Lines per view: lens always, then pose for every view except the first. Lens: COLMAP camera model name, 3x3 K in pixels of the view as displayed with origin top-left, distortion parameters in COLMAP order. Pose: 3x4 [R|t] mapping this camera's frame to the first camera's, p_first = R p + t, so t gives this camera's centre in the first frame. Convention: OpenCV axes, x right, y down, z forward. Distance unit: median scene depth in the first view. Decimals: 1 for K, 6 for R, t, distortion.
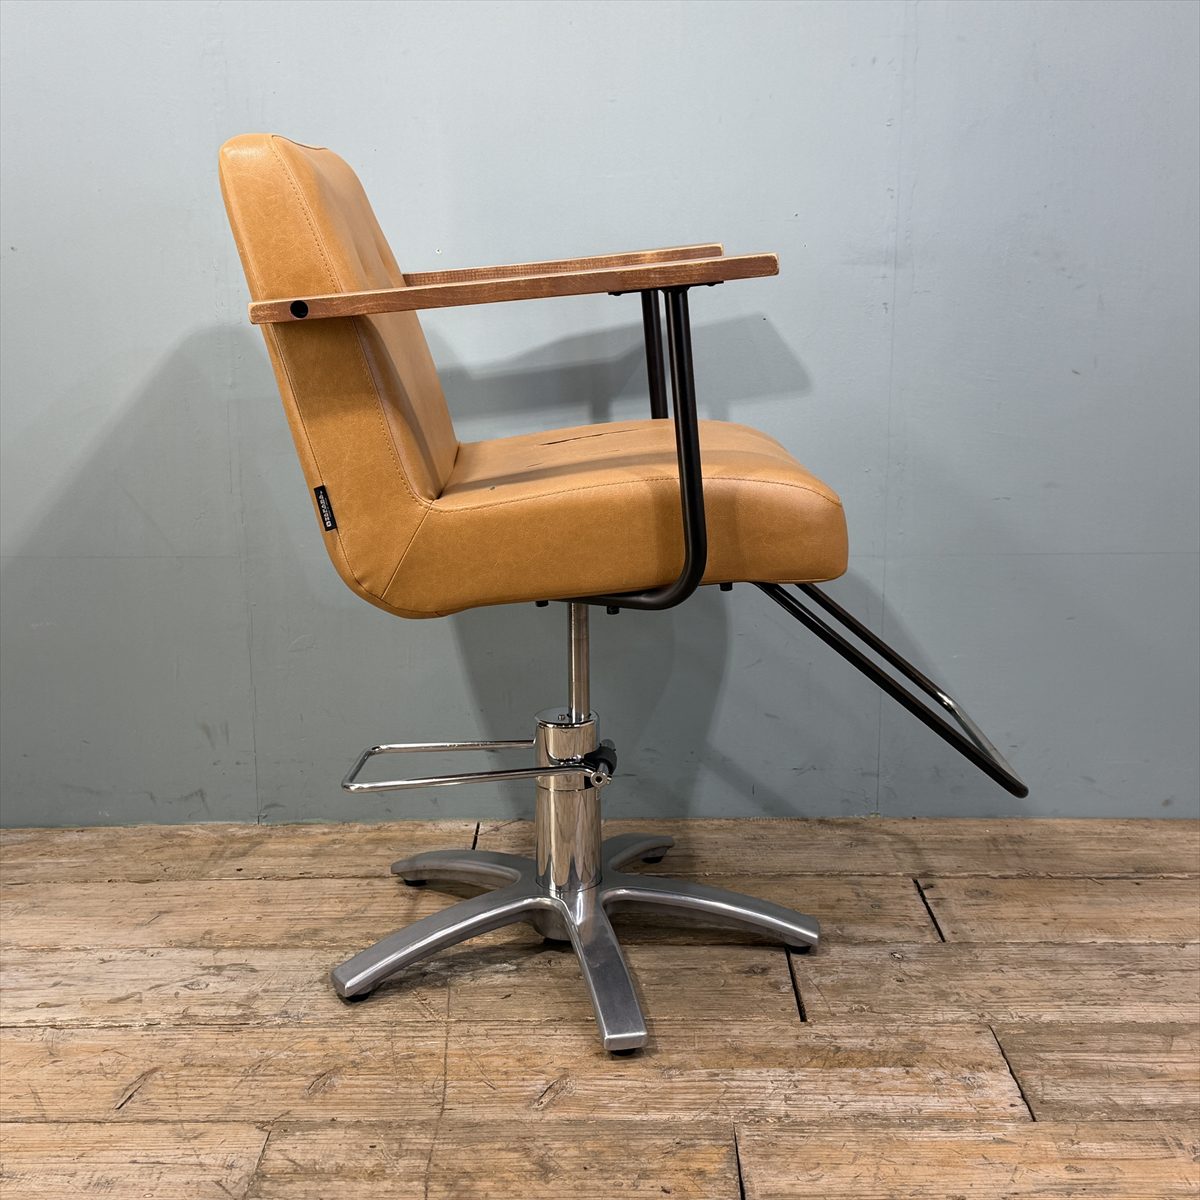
lens RADIAL K [[1632.2, 0, 590.3], [0, 1632.2, 602.4], [0, 0, 1]] dist [0.099259, 0.000000]
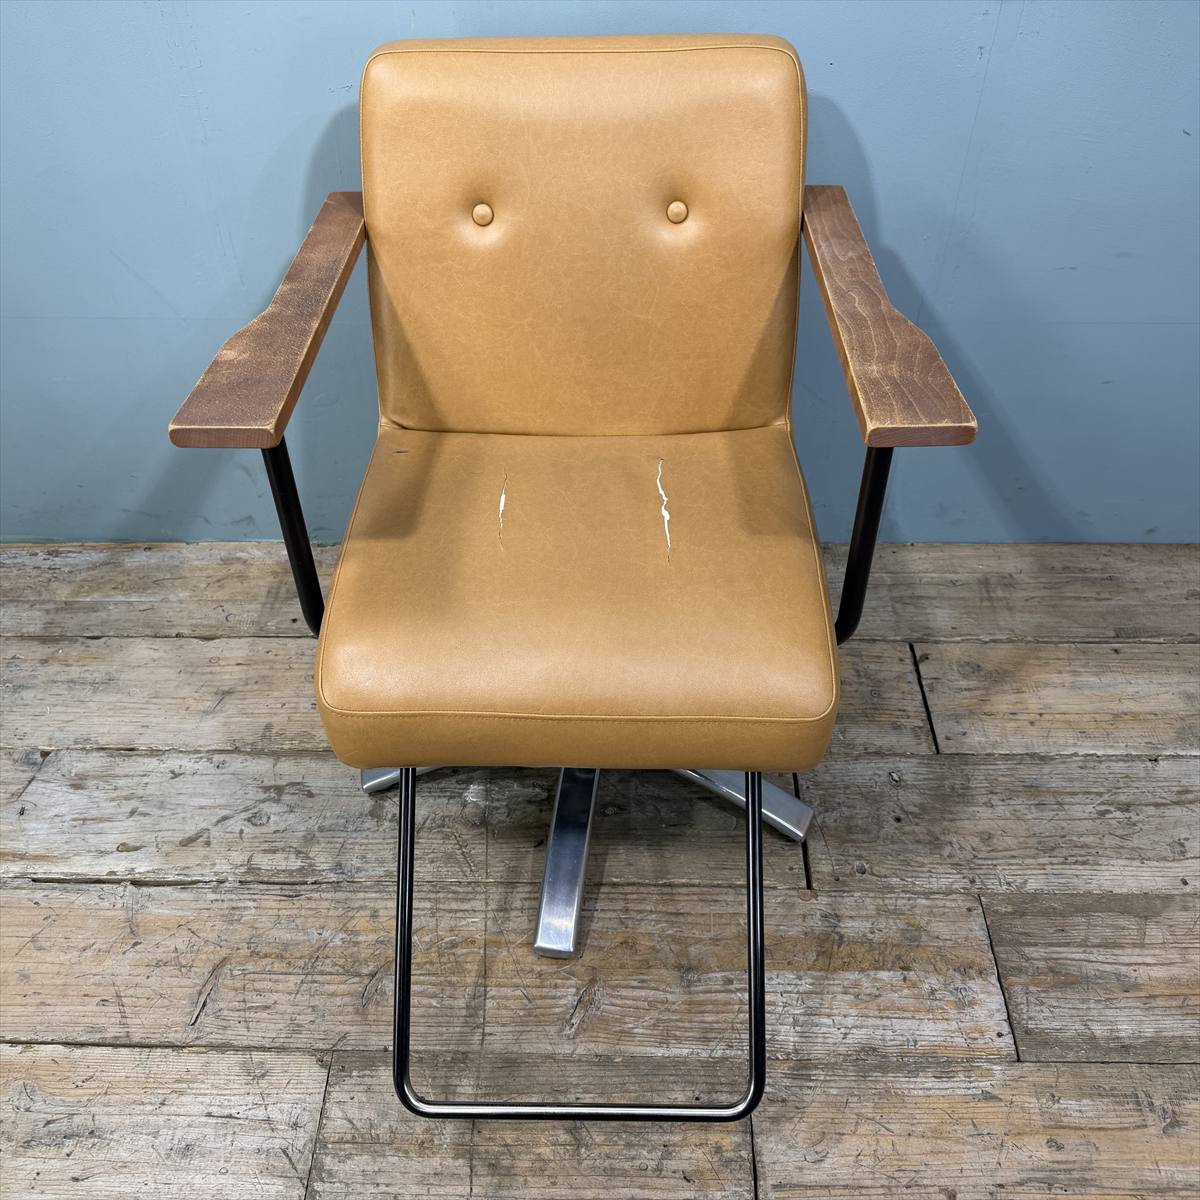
lens RADIAL K [[1120.7, 0, 597.9], [0, 1120.7, 601.7], [0, 0, 1]] dist [0.043576, 0.000000]
pose [[0.999980, -0.000754, -0.006219, -0.006771], [0.003989, 0.842063, 0.539365, -0.300960], [0.004830, -0.539379, 0.842049, 0.449459]]
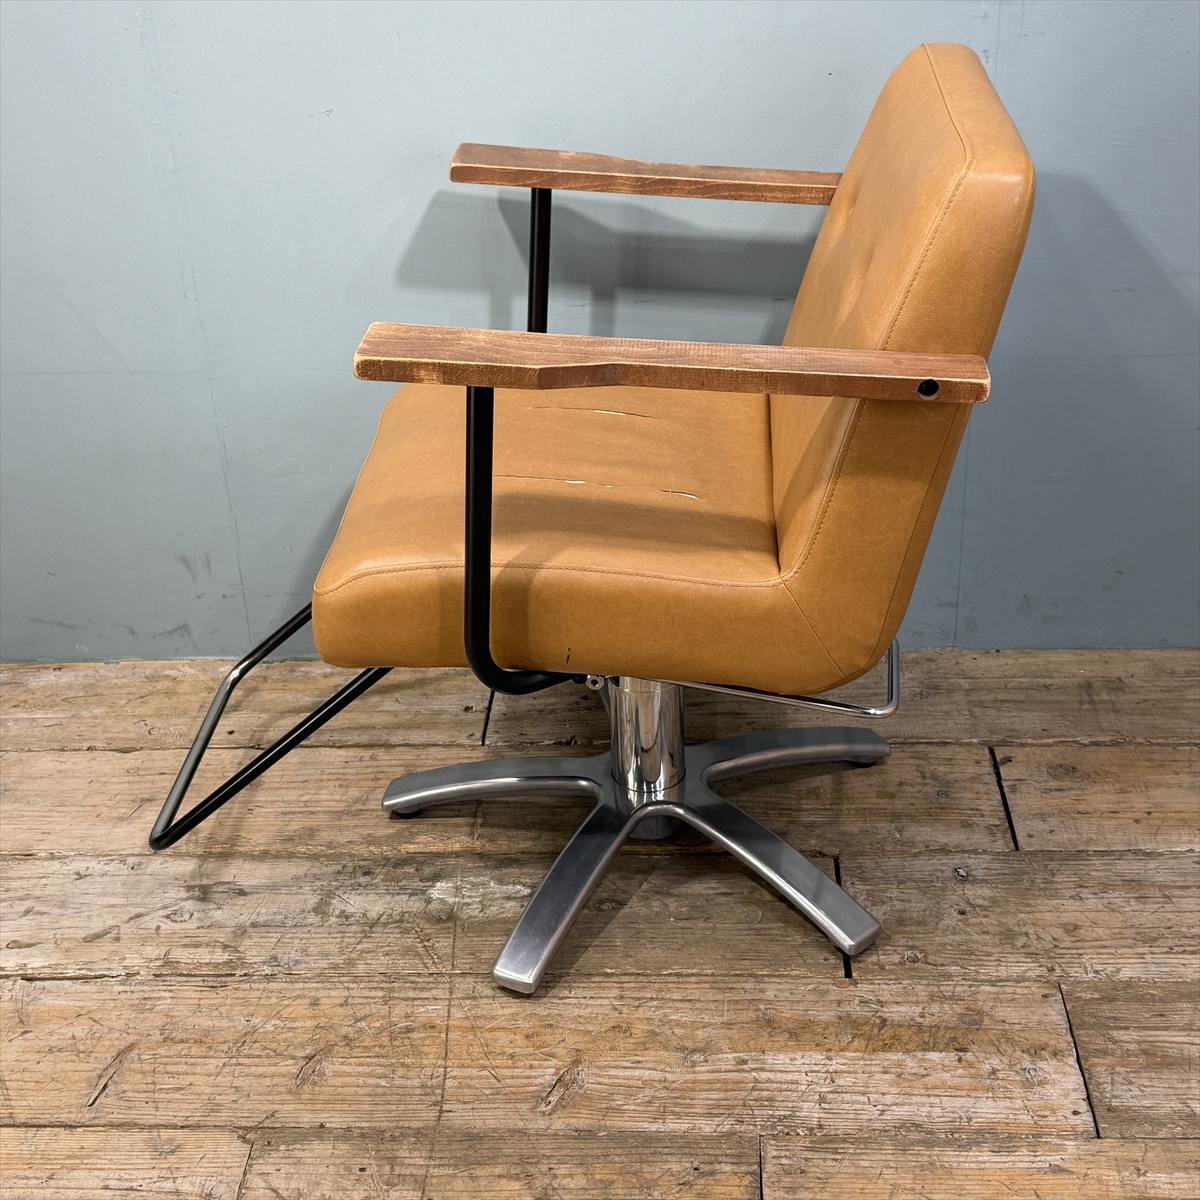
lens RADIAL K [[1779.2, 0, 591.3], [0, 1779.2, 600.6], [0, 0, 1]] dist [0.111493, 0.000000]
pose [[0.998465, -0.010589, -0.054368, 0.043799], [0.025314, 0.960286, 0.277867, -0.206183], [0.049267, -0.278817, 0.959080, 0.113253]]
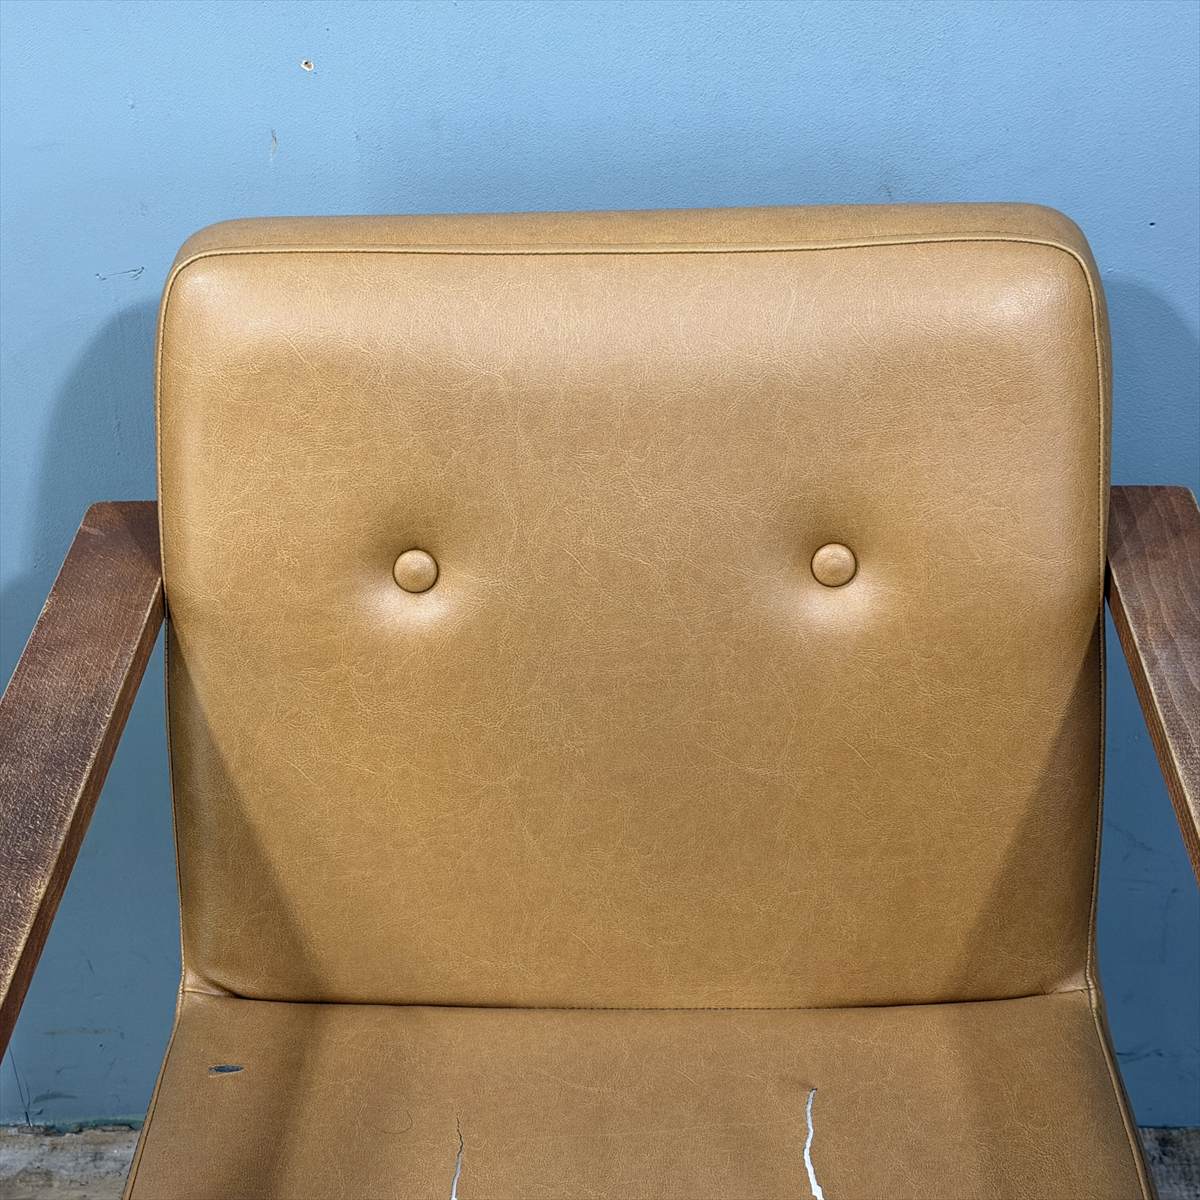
lens RADIAL K [[2246.8, 0, 601.3], [0, 2246.8, 574.3], [0, 0, 1]] dist [0.137169, 0.000000]
pose [[0.999677, -0.009546, -0.023566, -0.012725], [0.018154, 0.916915, 0.398669, -0.374761], [0.017802, -0.398968, 0.916792, 0.559363]]
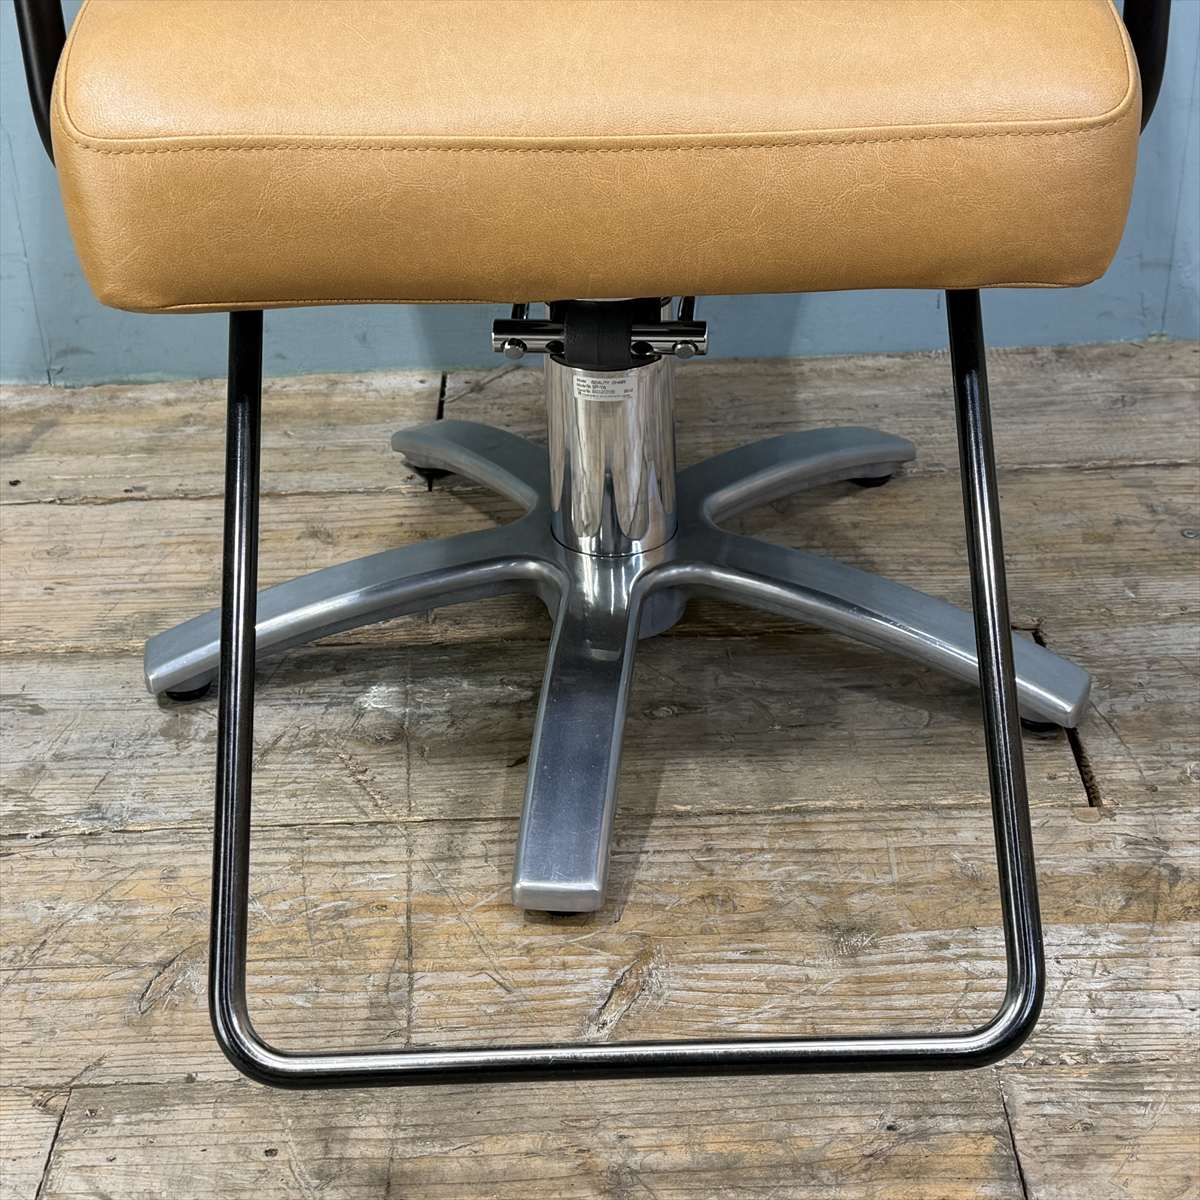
lens RADIAL K [[2090.8, 0, 597.7], [0, 2090.8, 611.1], [0, 0, 1]] dist [0.123322, 0.000000]
pose [[0.999541, -0.030161, 0.002788, -0.025844], [0.027758, 0.948937, 0.314244, -0.015583], [-0.012124, -0.314022, 0.949338, 0.375482]]
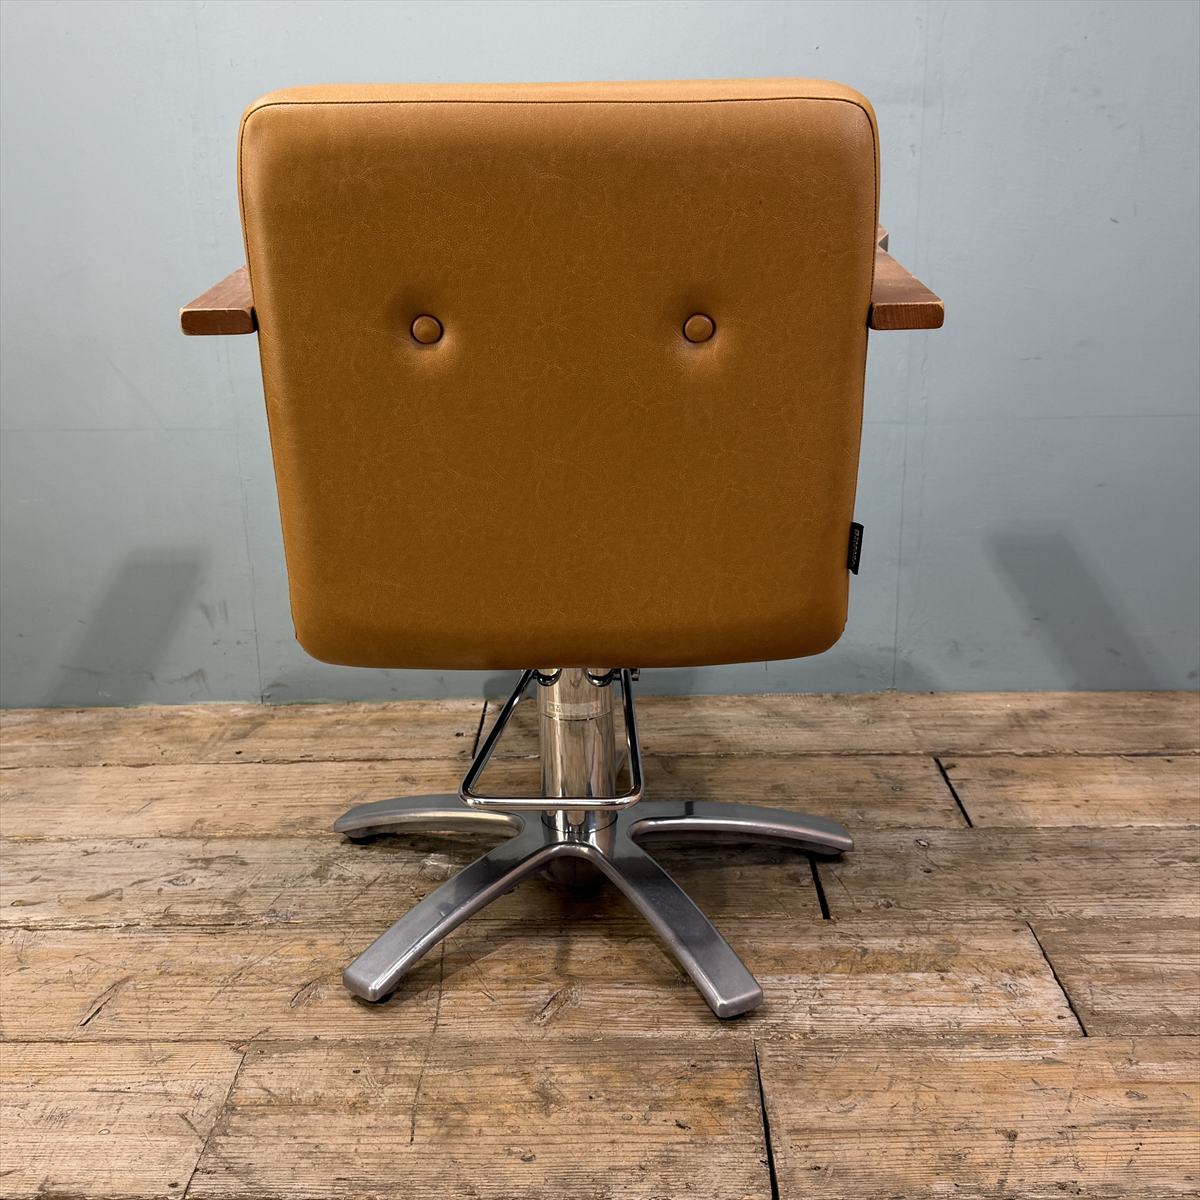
lens RADIAL K [[1430.1, 0, 598.8], [0, 1430.1, 603.8], [0, 0, 1]] dist [0.081477, 0.000000]
pose [[0.999943, -0.008107, -0.006901, 0.007295], [0.008653, 0.996500, 0.083148, 0.007312], [0.006203, -0.083203, 0.996513, 0.192812]]
